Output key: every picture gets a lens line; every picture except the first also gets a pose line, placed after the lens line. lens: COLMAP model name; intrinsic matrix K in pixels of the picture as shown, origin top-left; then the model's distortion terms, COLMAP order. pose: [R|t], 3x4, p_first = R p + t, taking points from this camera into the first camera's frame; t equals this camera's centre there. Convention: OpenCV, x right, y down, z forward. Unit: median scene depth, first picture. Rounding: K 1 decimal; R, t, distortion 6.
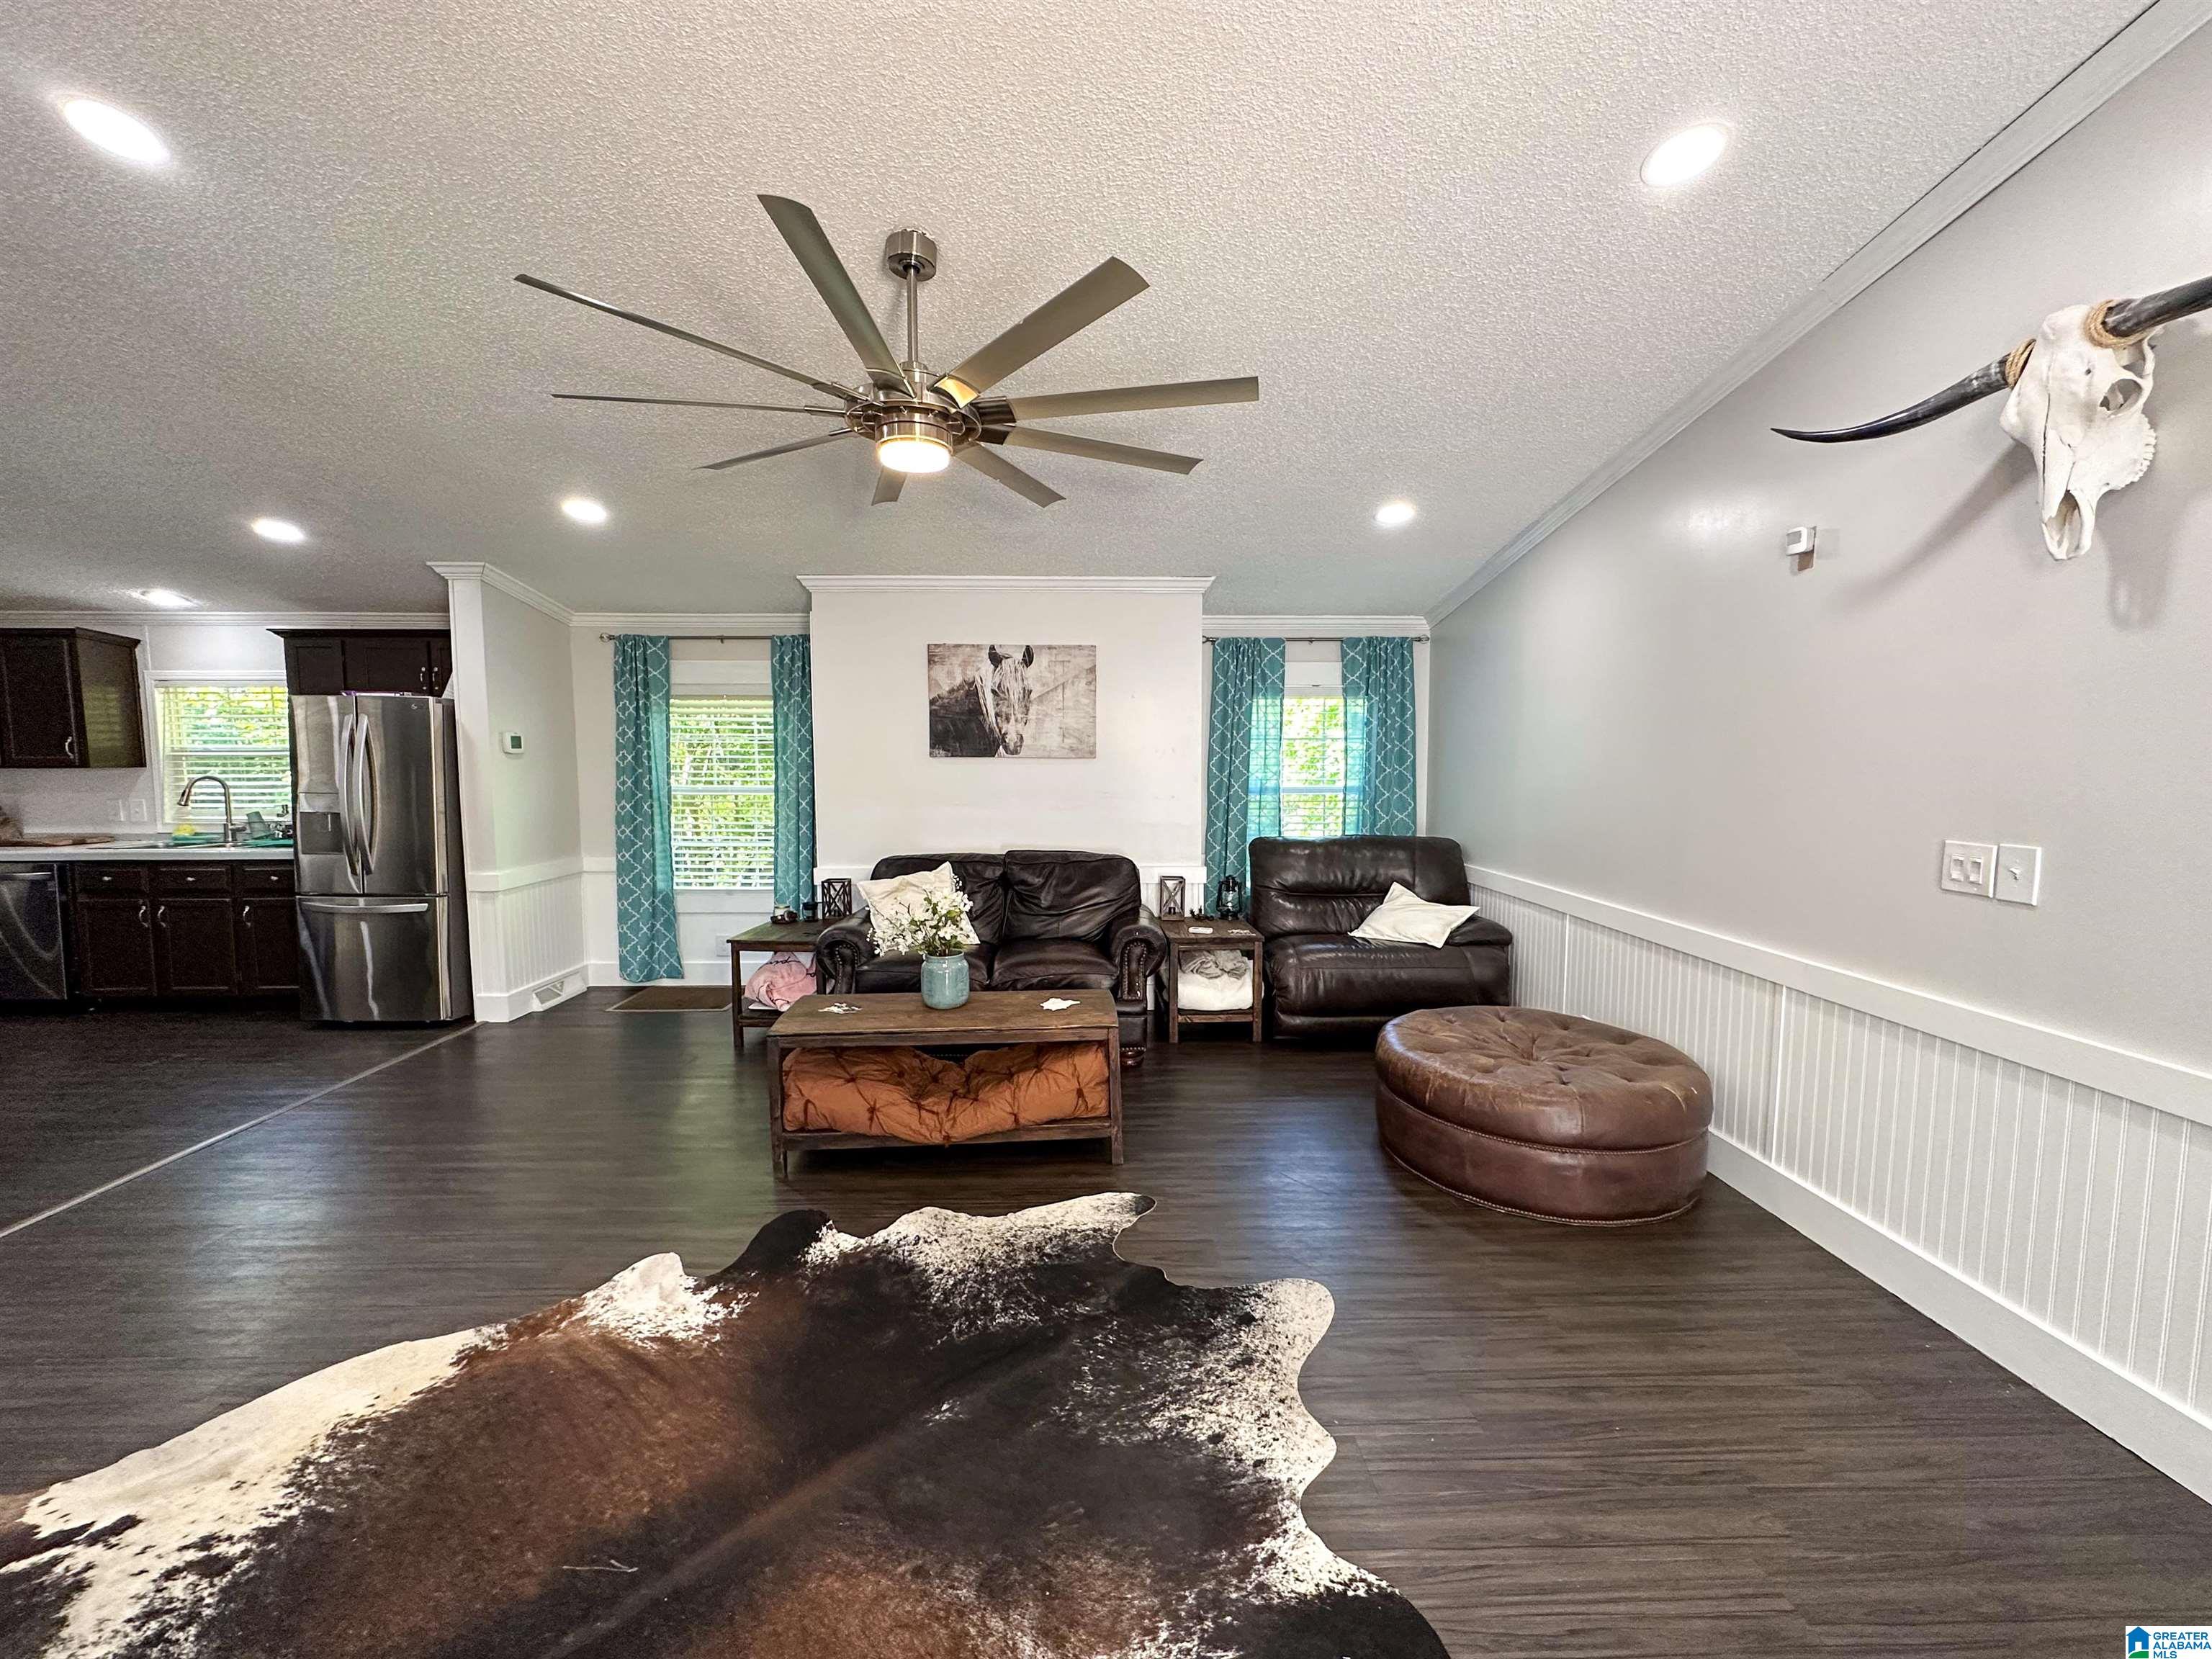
lens RADIAL K [[881.2, 0, 1104.7], [0, 881.2, 827.5], [0, 0, 1]] dist [-0.002713, 0.000417]
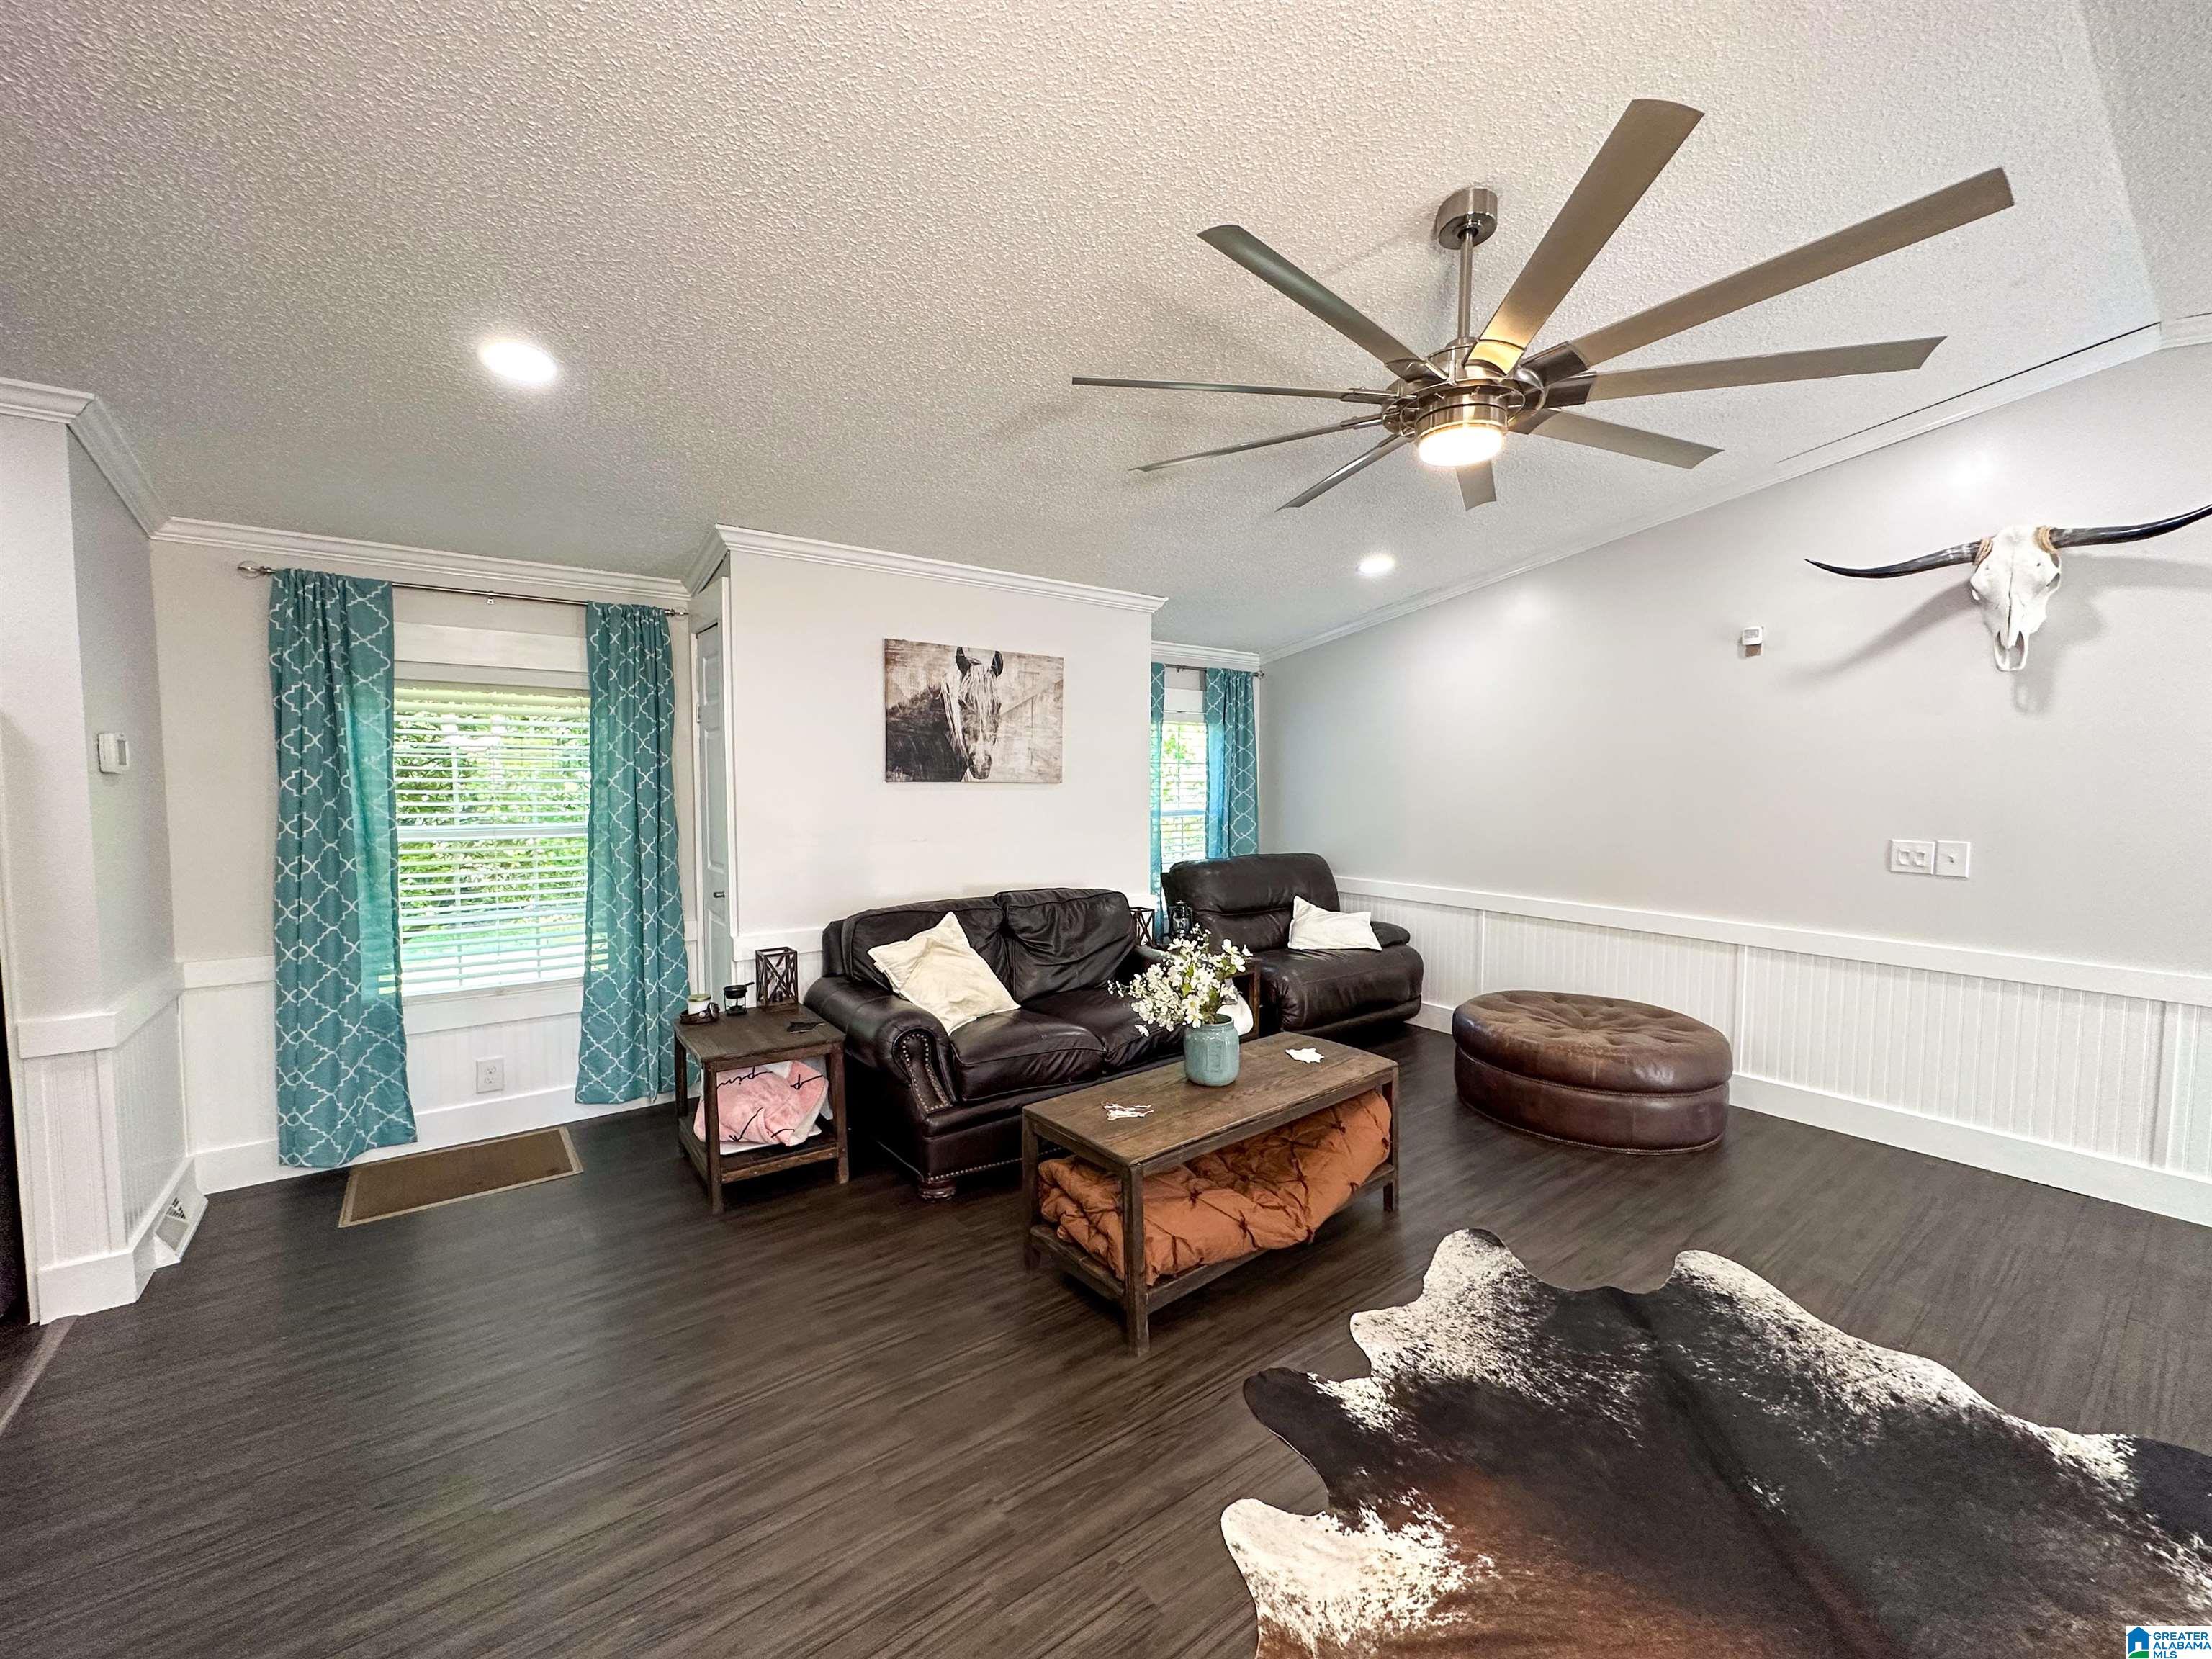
lens RADIAL K [[881.2, 0, 1104.7], [0, 881.2, 827.5], [0, 0, 1]] dist [-0.002713, 0.000417]
pose [[0.812094, -0.030285, 0.582741, -0.504920], [0.042338, 0.999078, -0.007078, -0.025520], [-0.581989, 0.030420, 0.812627, 0.250042]]
